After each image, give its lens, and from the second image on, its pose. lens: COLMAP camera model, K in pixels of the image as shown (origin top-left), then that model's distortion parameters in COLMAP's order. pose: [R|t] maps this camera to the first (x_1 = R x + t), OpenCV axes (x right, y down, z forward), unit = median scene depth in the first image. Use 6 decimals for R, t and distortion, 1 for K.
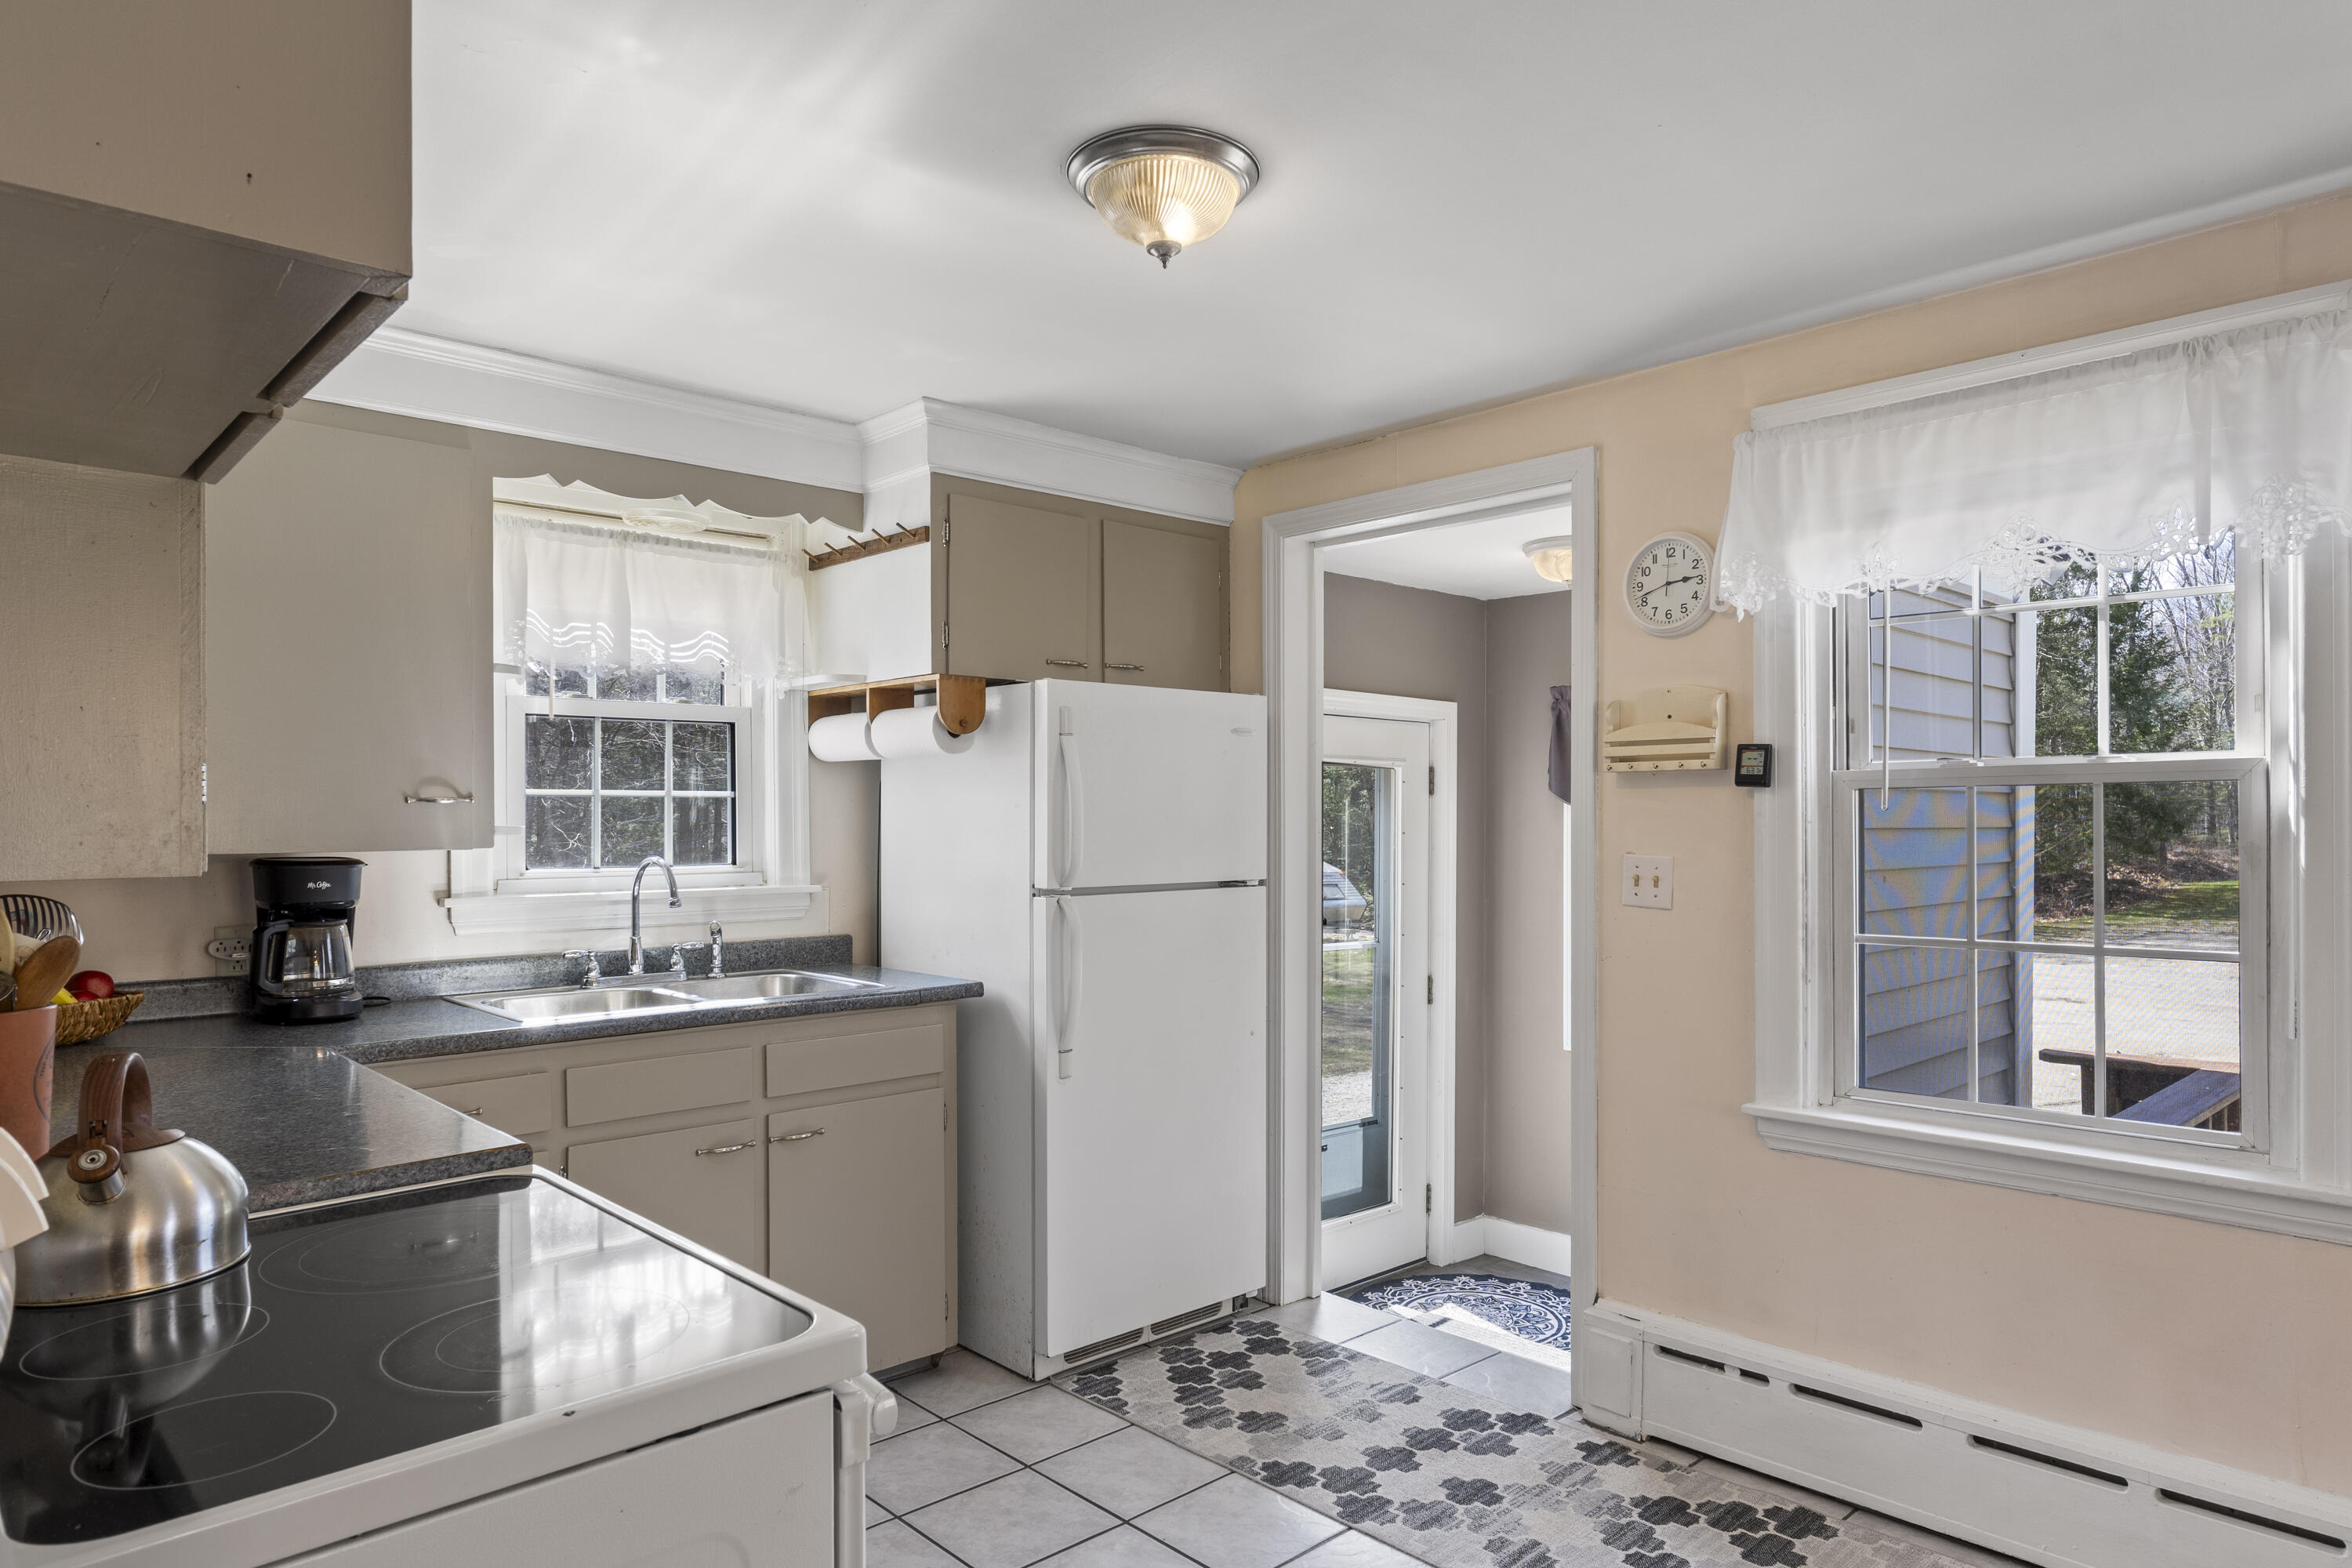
lens RADIAL K [[1433.2, 0, 1181.6], [0, 1433.2, 821.0], [0, 0, 1]] dist [0.000460, 0.000545]
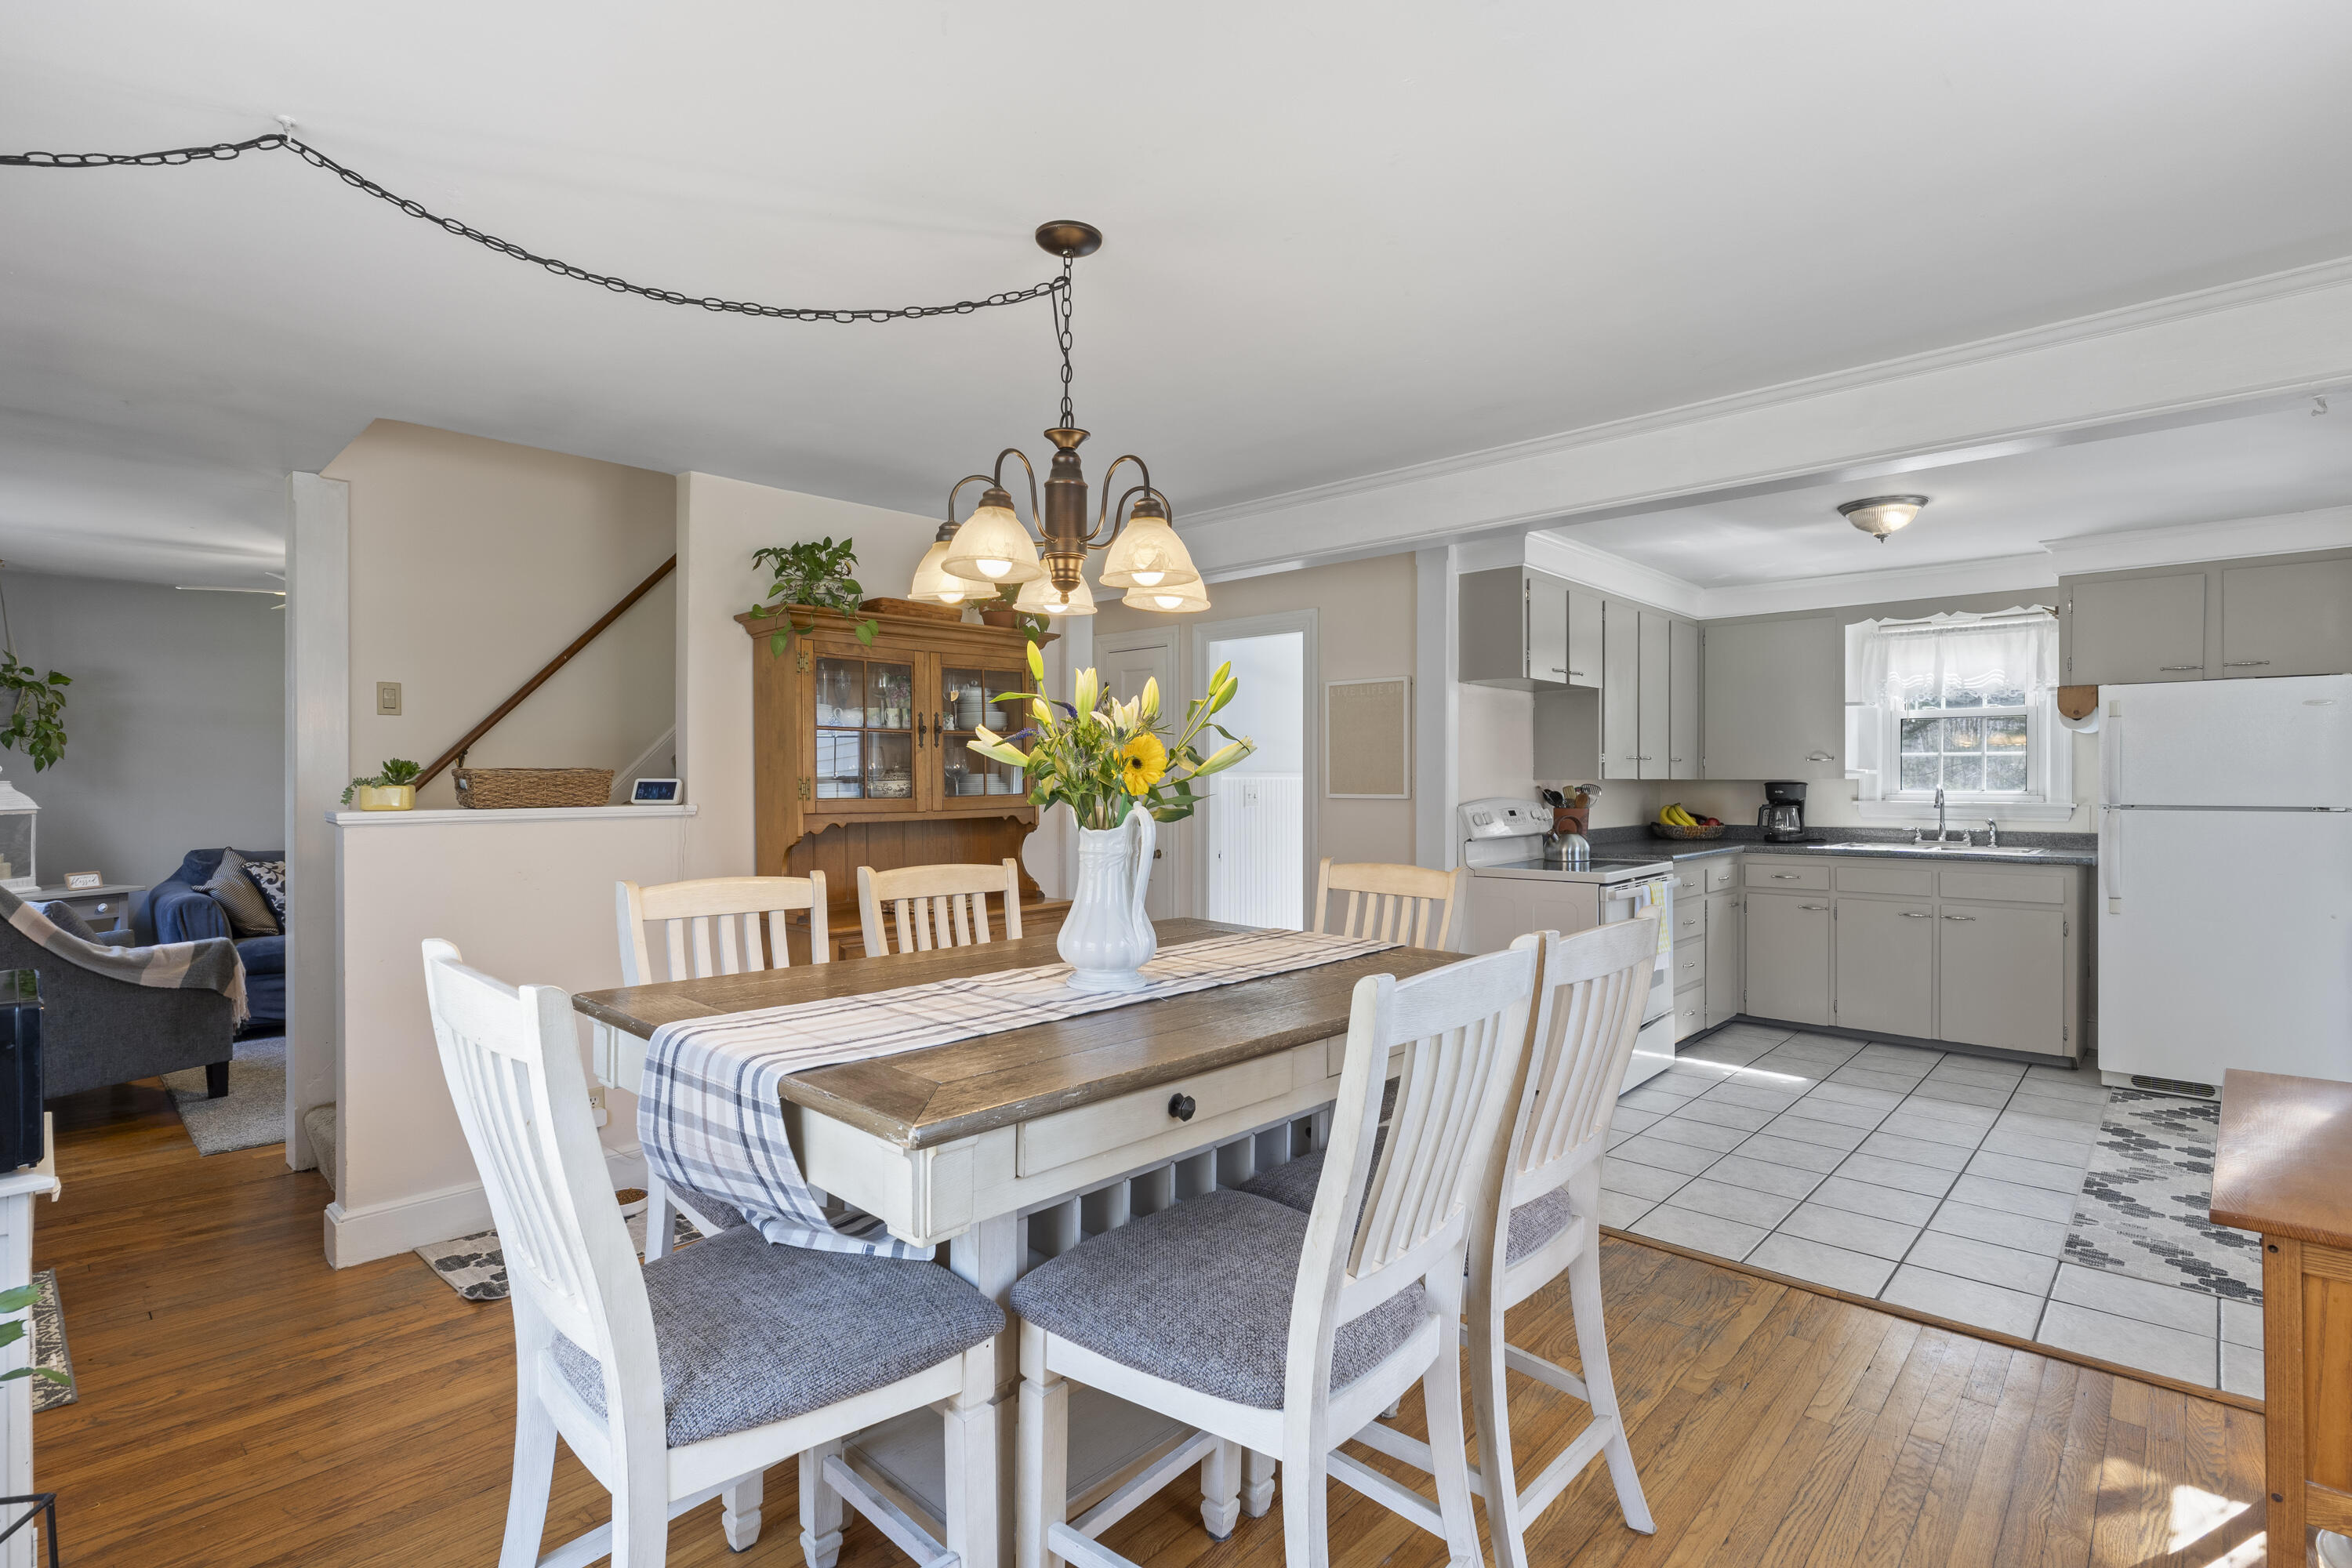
lens RADIAL K [[1121.6, 0, 1176.8], [0, 1121.6, 779.9], [0, 0, 1]] dist [-0.002813, -0.000851]
pose [[0.074549, 0.005133, -0.997204, 1.150467], [-0.000888, 0.999987, 0.005080, 0.010690], [0.997217, 0.000507, 0.074553, -0.229982]]
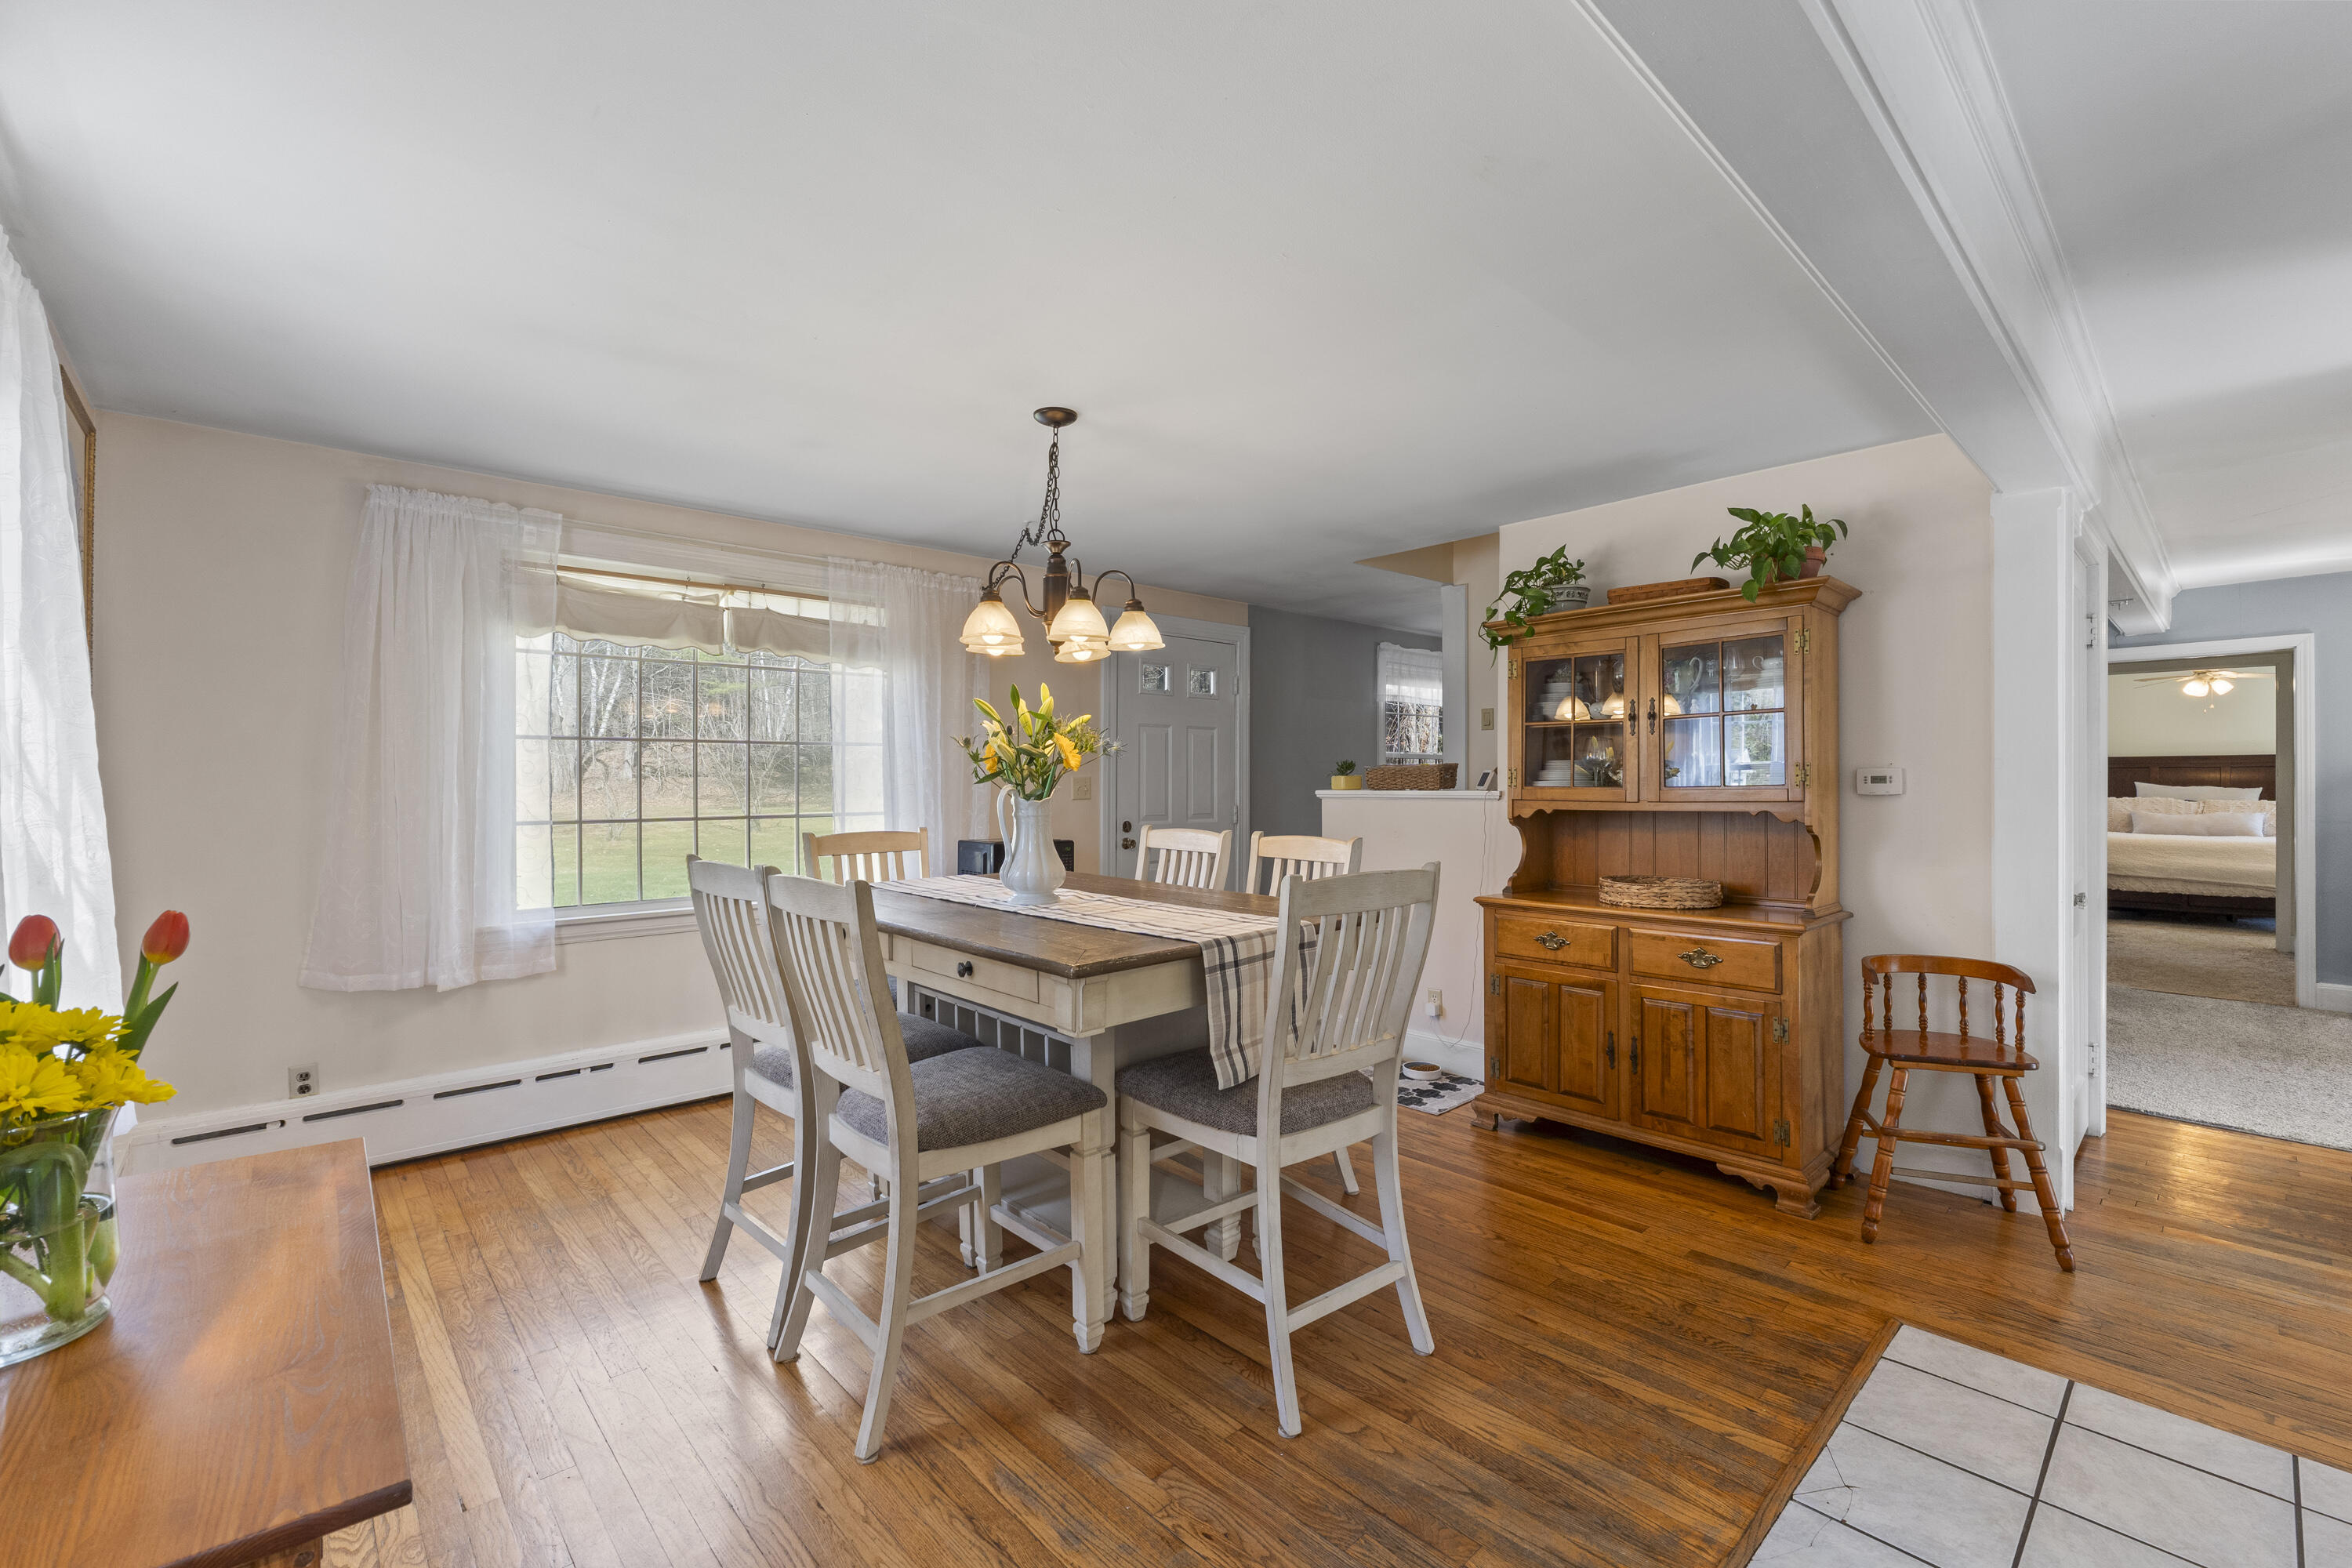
lens RADIAL K [[991.0, 0, 1177.1], [0, 991.0, 779.0], [0, 0, 1]] dist [-0.006778, -0.000113]
pose [[-0.999941, 0.006709, 0.008551, 0.430383], [0.006703, 0.999977, -0.000753, 0.023994], [-0.008556, -0.000695, -0.999963, 0.582736]]
